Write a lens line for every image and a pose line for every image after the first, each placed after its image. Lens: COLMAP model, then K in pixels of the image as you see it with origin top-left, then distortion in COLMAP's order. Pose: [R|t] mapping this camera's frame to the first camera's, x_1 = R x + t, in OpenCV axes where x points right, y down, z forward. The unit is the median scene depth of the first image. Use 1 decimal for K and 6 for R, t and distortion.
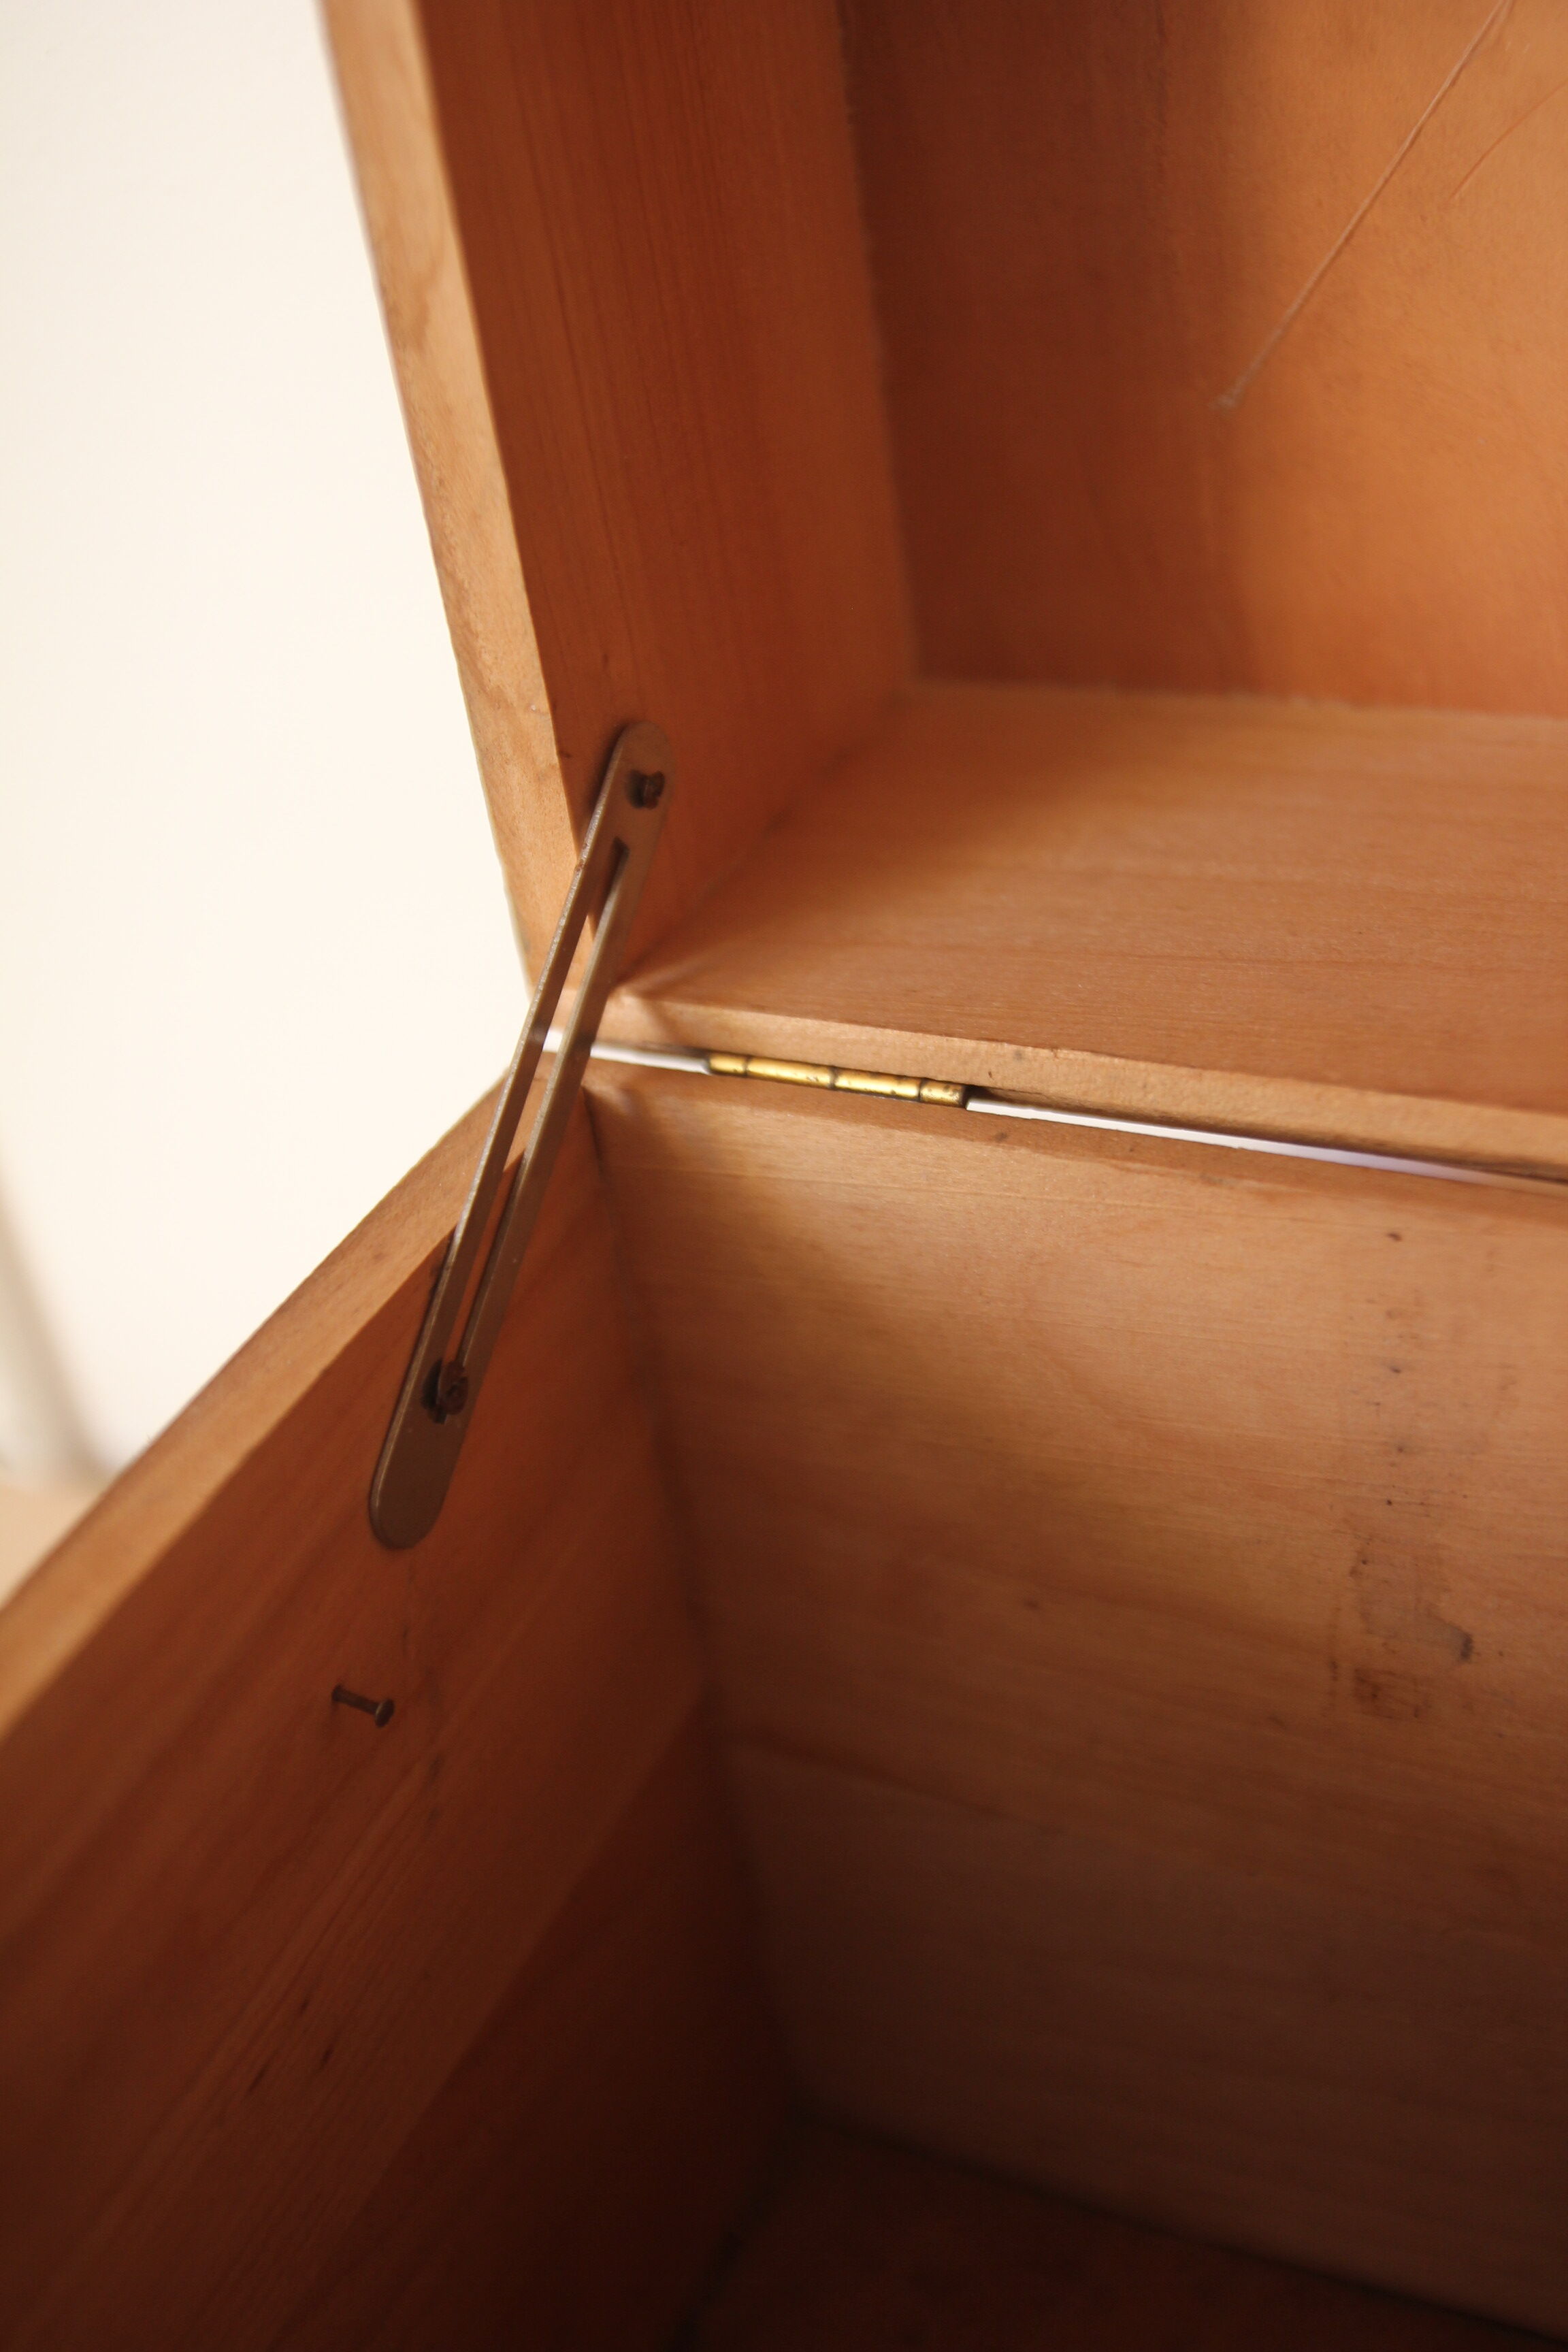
lens RADIAL K [[2547.5, 0, 784.0], [0, 2547.5, 1176.0], [0, 0, 1]] dist [-0.143502, 0.214232]
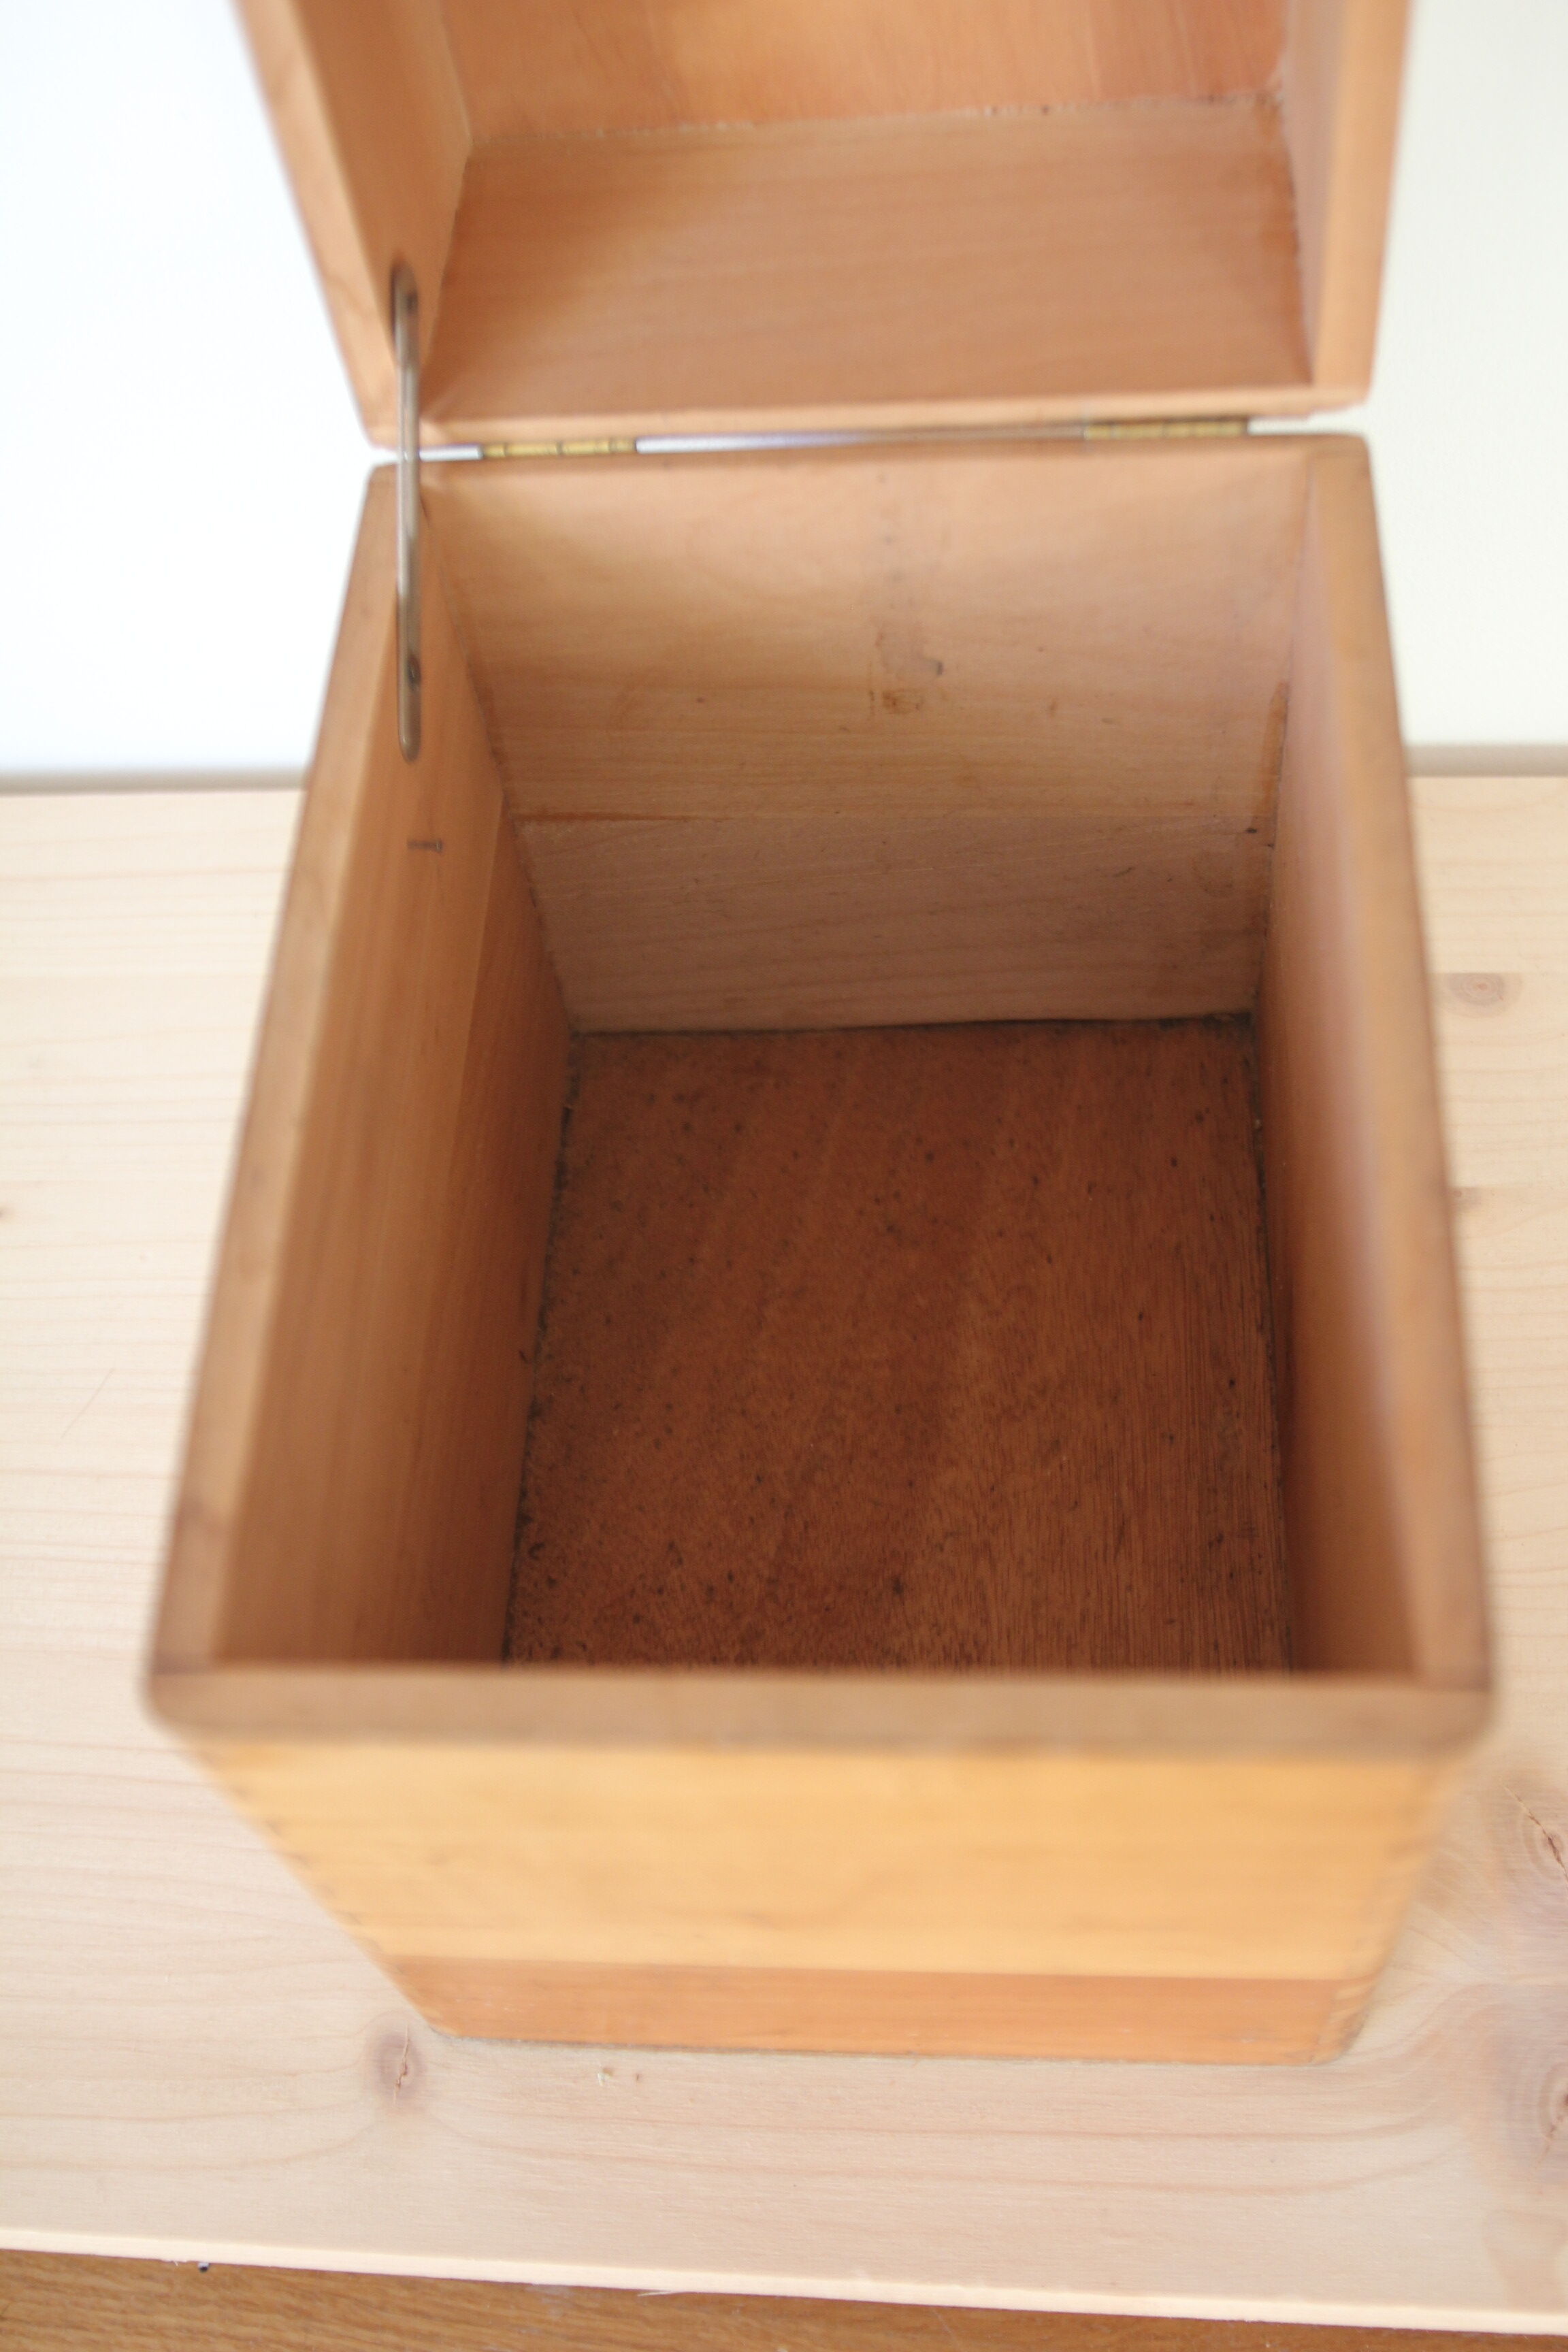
lens RADIAL K [[2547.5, 0, 784.0], [0, 2547.5, 1176.0], [0, 0, 1]] dist [-0.143502, 0.214232]
pose [[0.927086, -0.297466, 0.228091, -0.386705], [0.191519, 0.898960, 0.393943, -0.242920], [-0.322229, -0.321535, 0.890384, -0.787861]]
